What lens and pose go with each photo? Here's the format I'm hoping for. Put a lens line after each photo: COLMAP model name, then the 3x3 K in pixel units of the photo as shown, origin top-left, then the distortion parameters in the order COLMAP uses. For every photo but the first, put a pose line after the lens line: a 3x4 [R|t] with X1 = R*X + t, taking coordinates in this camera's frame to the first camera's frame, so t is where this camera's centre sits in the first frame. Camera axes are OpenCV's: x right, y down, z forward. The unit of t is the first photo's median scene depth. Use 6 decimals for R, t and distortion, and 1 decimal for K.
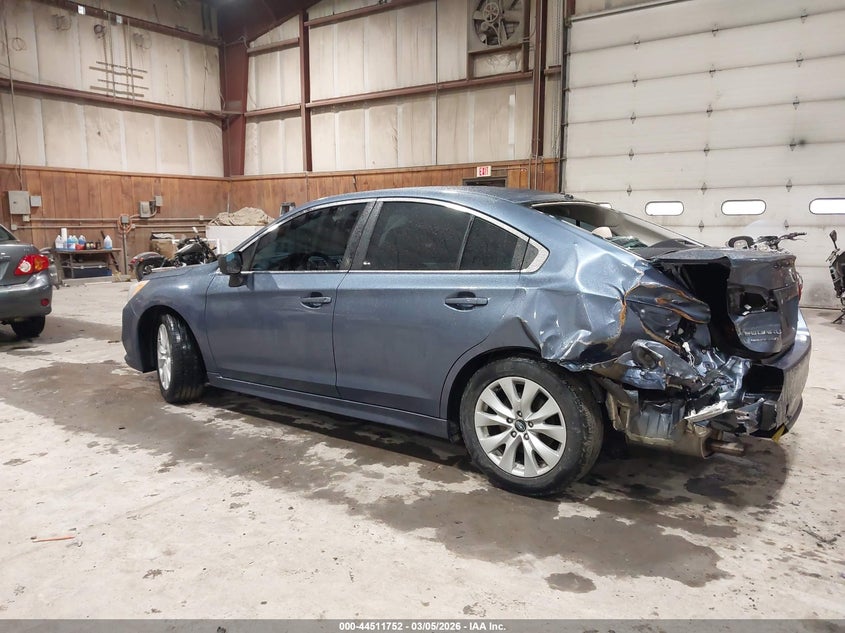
lens RADIAL K [[639.7, 0, 422.5], [0, 639.7, 316.5], [0, 0, 1]] dist [0.056329, -0.089524]
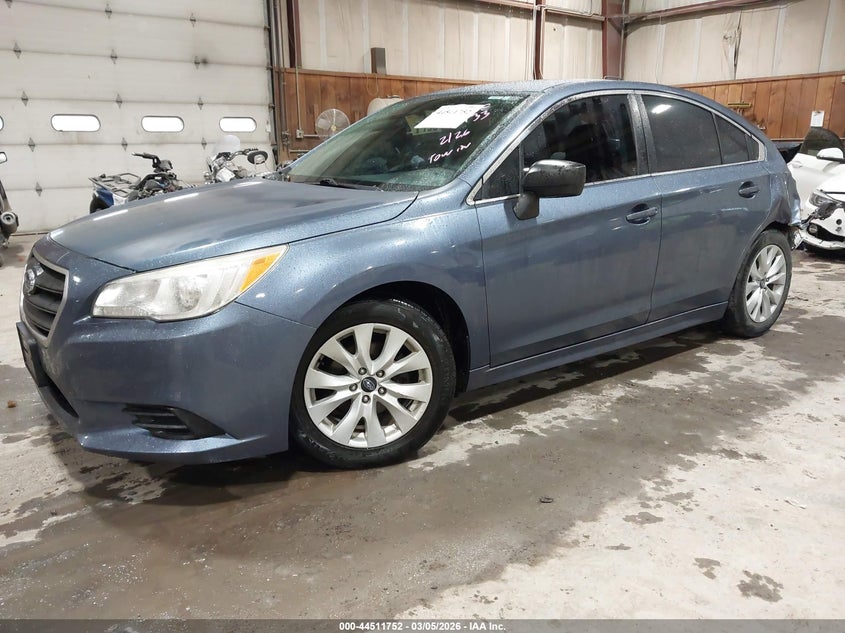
lens RADIAL K [[639.7, 0, 422.5], [0, 639.7, 316.5], [0, 0, 1]] dist [0.056329, -0.089524]
pose [[0.315670, -0.243600, 0.917067, -1.011942], [0.141809, 0.967741, 0.208248, -0.106448], [-0.938213, 0.064311, 0.340031, 0.961142]]
